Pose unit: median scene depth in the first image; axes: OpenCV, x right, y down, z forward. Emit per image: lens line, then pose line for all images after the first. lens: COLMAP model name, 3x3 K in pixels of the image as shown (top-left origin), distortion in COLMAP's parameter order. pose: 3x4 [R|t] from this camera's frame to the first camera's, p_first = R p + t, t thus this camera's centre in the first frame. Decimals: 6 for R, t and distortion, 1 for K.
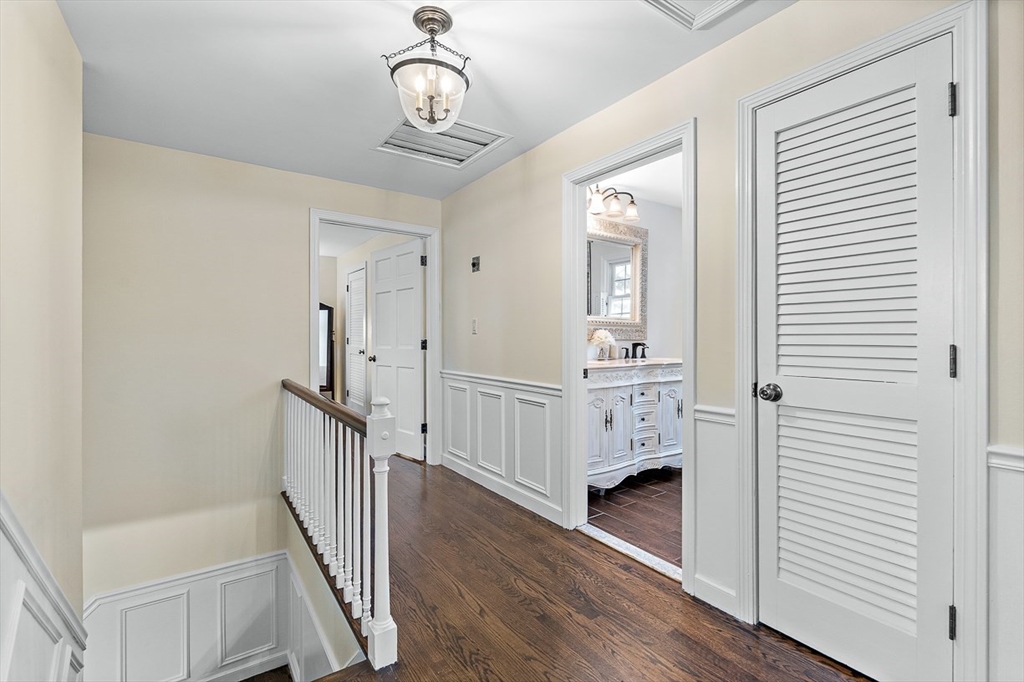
lens RADIAL K [[457.5, 0, 512.0], [0, 457.5, 341.0], [0, 0, 1]] dist [-0.001942, -0.000039]
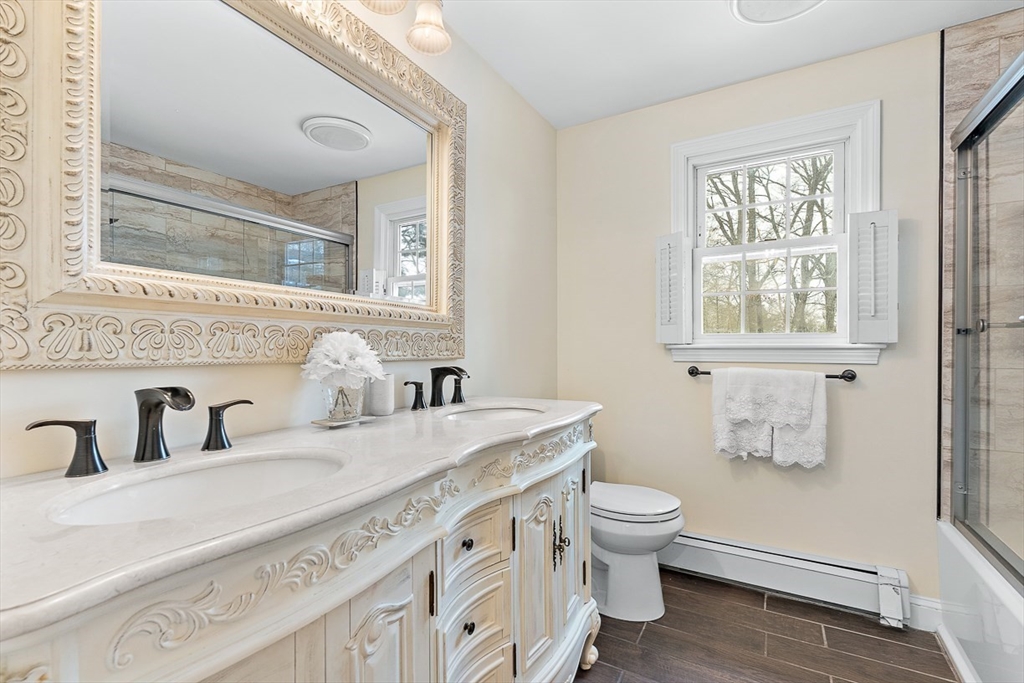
lens RADIAL K [[457.5, 0, 512.0], [0, 457.5, 341.5], [0, 0, 1]] dist [-0.001942, -0.000039]
pose [[0.905650, 0.002083, 0.424021, 0.160886], [0.006372, 0.999808, -0.018521, -0.010626], [-0.423978, 0.019475, 0.905463, 0.622566]]
